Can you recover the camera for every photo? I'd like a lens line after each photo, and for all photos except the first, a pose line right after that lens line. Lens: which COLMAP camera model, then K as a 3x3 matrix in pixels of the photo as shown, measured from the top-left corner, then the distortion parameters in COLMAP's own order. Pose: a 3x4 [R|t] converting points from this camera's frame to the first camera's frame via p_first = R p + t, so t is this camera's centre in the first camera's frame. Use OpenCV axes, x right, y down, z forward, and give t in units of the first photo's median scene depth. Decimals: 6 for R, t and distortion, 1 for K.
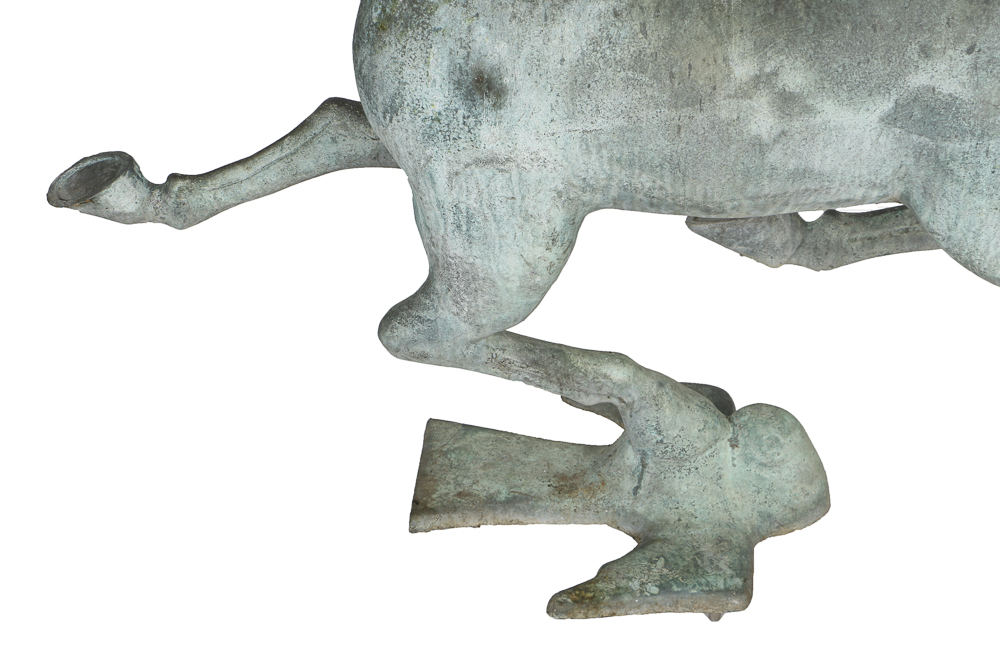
lens RADIAL K [[1361.7, 0, 500.0], [0, 1361.7, 333.5], [0, 0, 1]] dist [-0.025677, 0.493137]
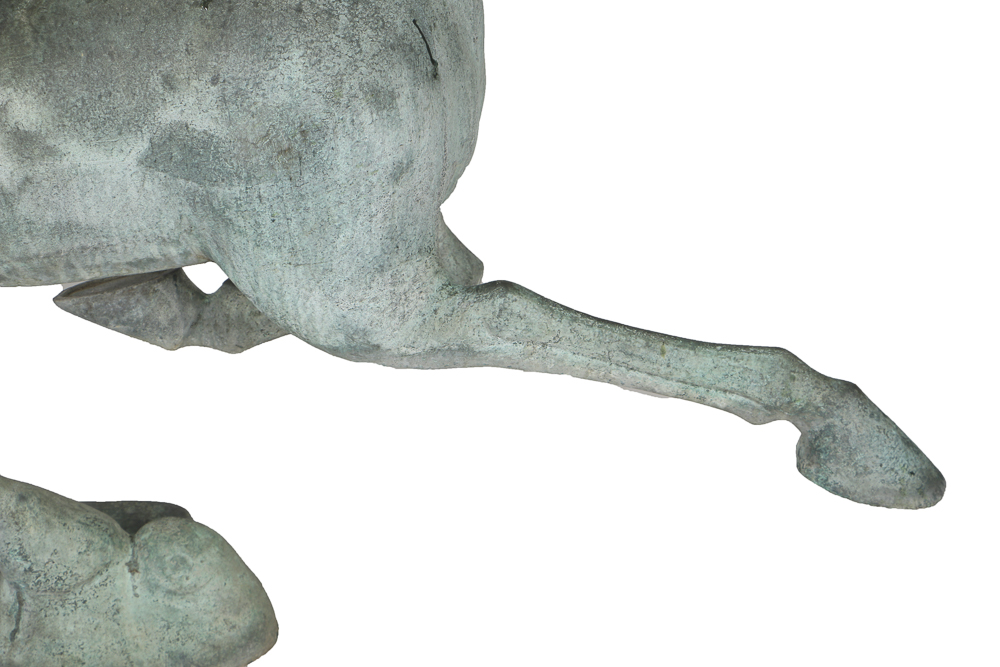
lens RADIAL K [[1757.0, 0, 500.0], [0, 1757.0, 333.5], [0, 0, 1]] dist [0.096879, 0.871732]
pose [[0.997742, -0.032804, 0.058606, 0.382920], [0.037824, 0.995515, -0.086713, 0.047721], [-0.055498, 0.088734, 0.994508, -0.090109]]
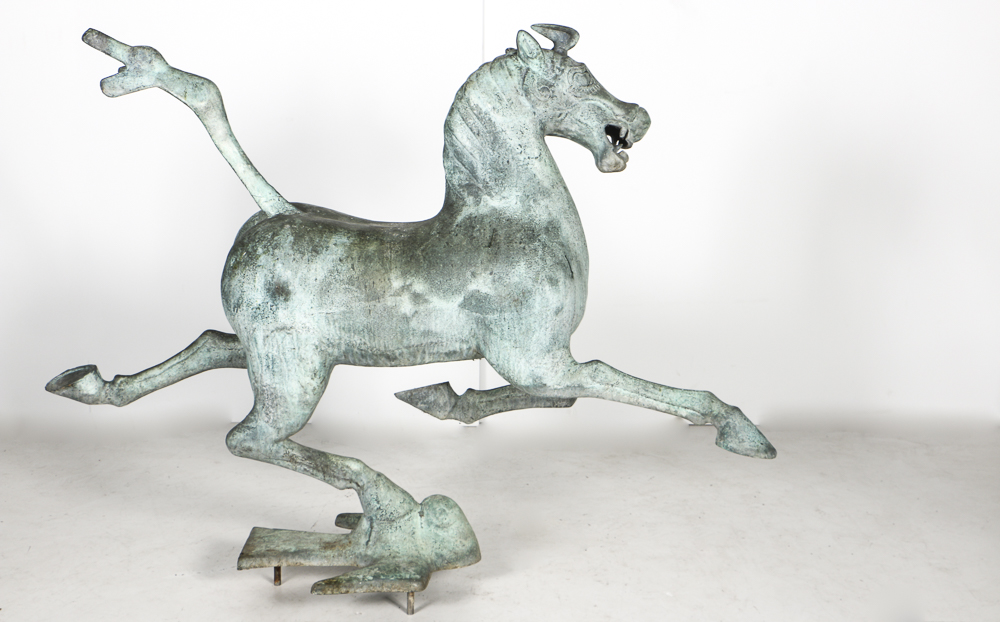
lens RADIAL K [[1581.5, 0, 500.0], [0, 1581.5, 311.0], [0, 0, 1]] dist [0.134663, 0.067597]
pose [[0.998274, 0.013424, 0.057181, 0.174673], [0.010351, 0.918084, -0.396252, 0.769672], [-0.057816, 0.396159, 0.916360, -1.202349]]
